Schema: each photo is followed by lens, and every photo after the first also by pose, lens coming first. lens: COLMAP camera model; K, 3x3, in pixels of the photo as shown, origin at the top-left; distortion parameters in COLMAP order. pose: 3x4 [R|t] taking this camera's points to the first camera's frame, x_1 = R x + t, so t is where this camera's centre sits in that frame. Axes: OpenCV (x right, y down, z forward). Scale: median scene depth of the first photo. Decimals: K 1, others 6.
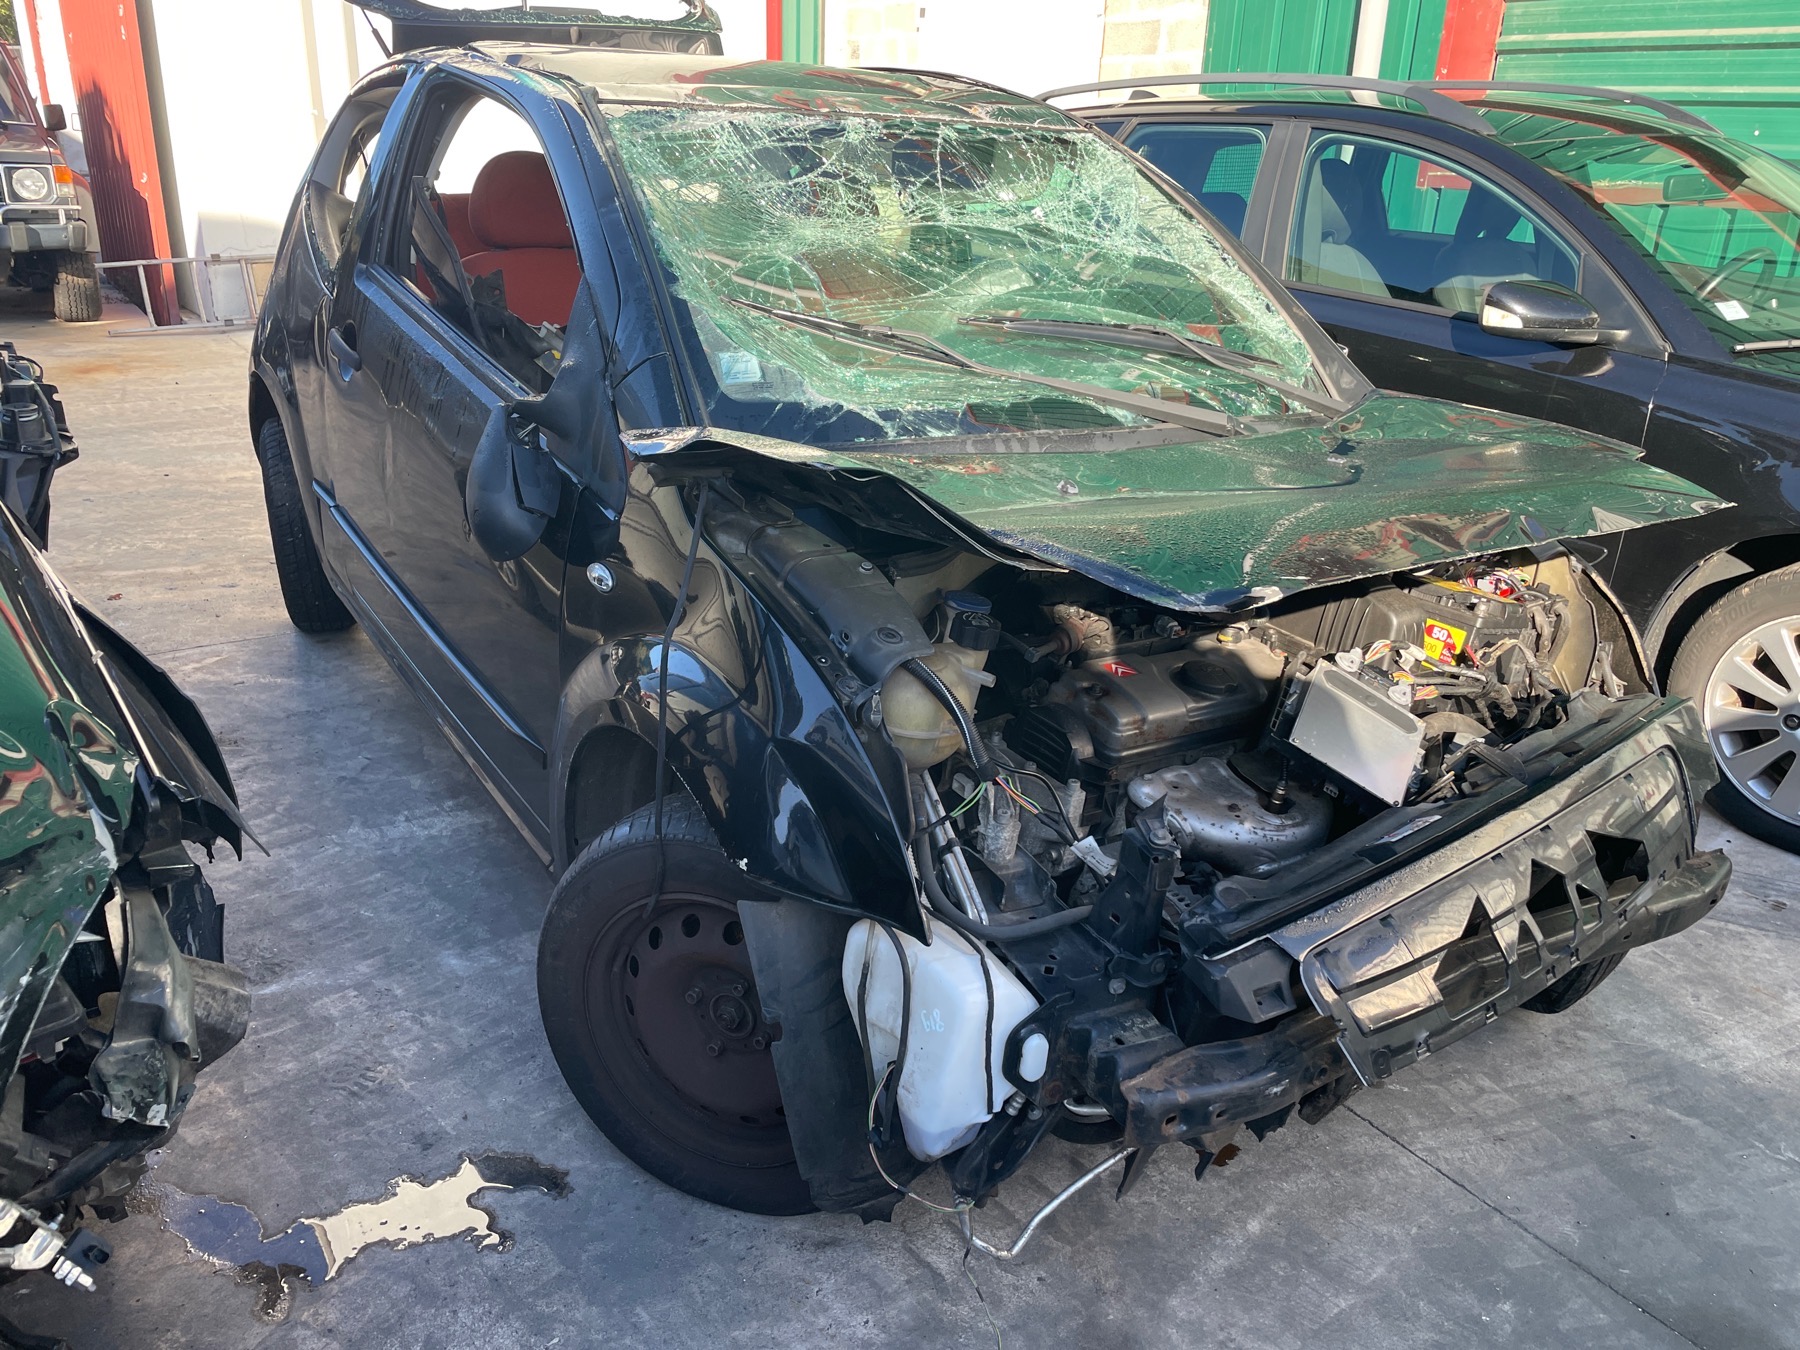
lens RADIAL K [[1379.8, 0, 902.0], [0, 1379.8, 673.8], [0, 0, 1]] dist [-0.009441, -0.005764]
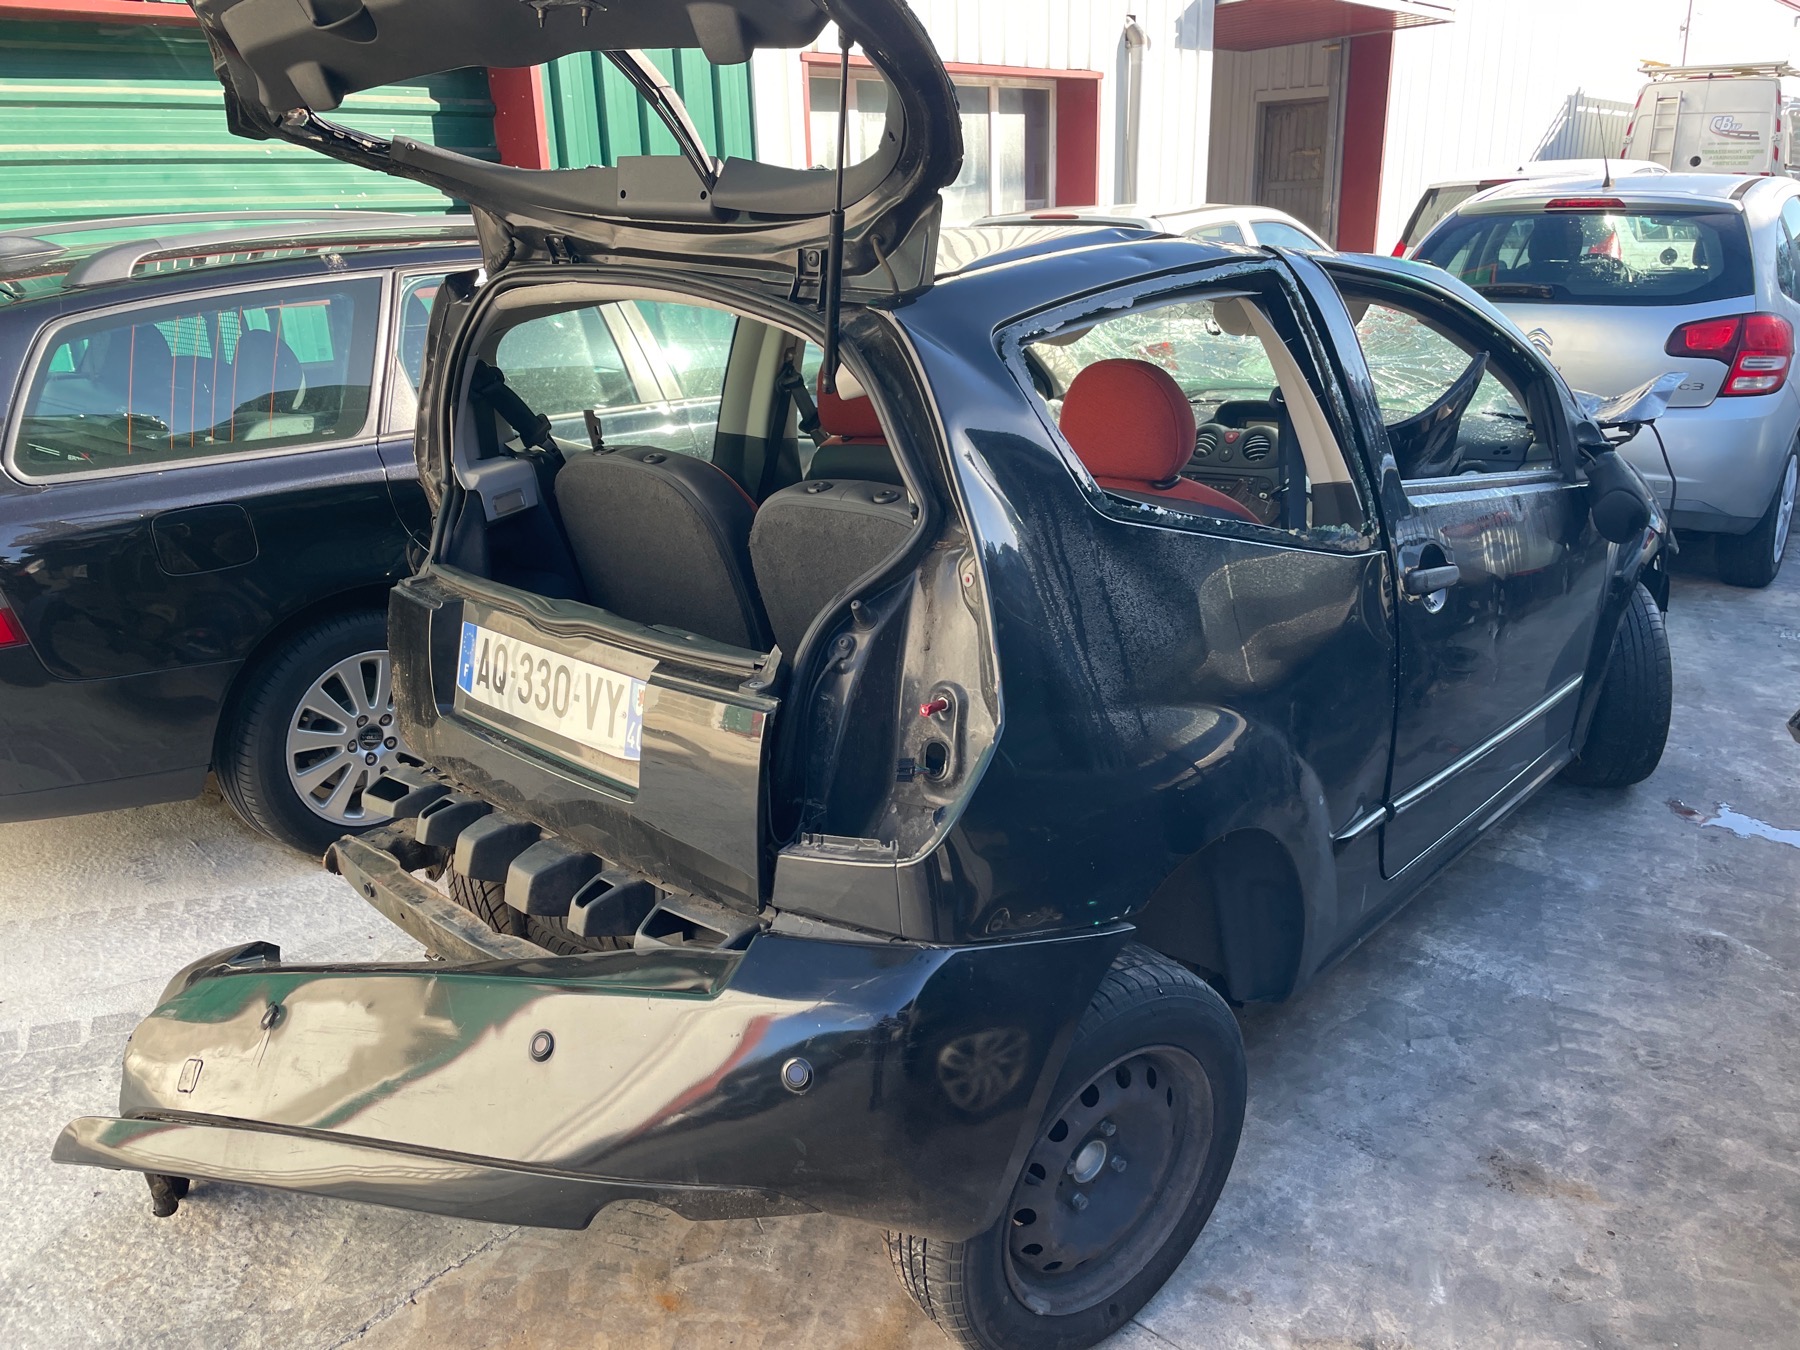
lens RADIAL K [[1379.8, 0, 902.1], [0, 1379.8, 678.1], [0, 0, 1]] dist [-0.009441, -0.005764]
pose [[-0.277894, -0.338421, 0.899025, -0.579440], [0.370294, 0.825822, 0.425325, -0.351943], [-0.886373, 0.451099, -0.104176, 0.744940]]
